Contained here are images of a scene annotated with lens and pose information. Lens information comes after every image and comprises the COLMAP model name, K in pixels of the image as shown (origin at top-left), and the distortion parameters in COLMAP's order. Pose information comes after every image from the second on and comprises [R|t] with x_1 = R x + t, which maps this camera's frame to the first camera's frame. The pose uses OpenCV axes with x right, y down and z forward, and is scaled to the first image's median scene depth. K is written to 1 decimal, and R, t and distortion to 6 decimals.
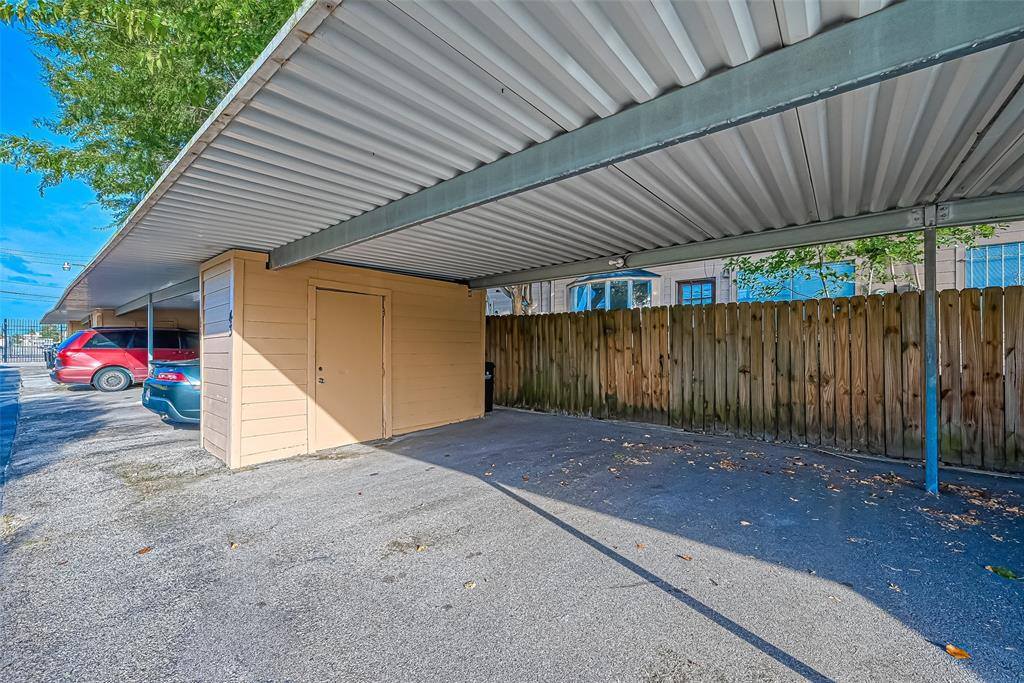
lens RADIAL K [[404.6, 0, 521.2], [0, 404.6, 340.1], [0, 0, 1]] dist [0.001122, 0.000012]
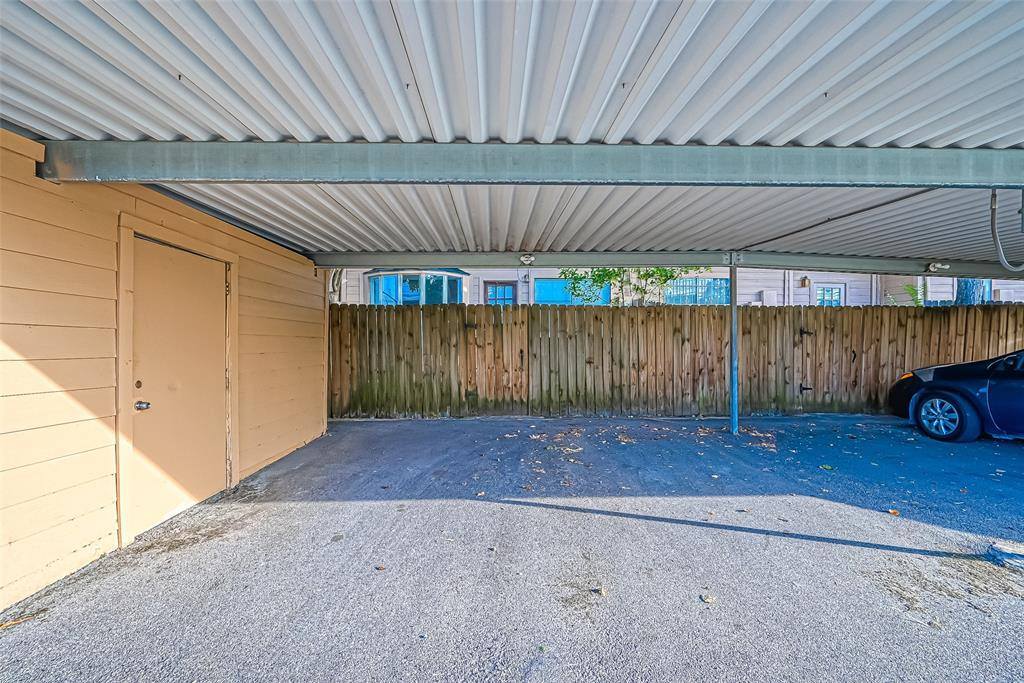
lens RADIAL K [[404.6, 0, 513.8], [0, 404.6, 337.8], [0, 0, 1]] dist [0.001122, 0.000012]
pose [[0.753577, 0.004646, 0.657343, -0.443534], [-0.006906, 0.999976, 0.000849, 0.004473], [-0.657323, -0.005180, 0.753591, 0.246695]]
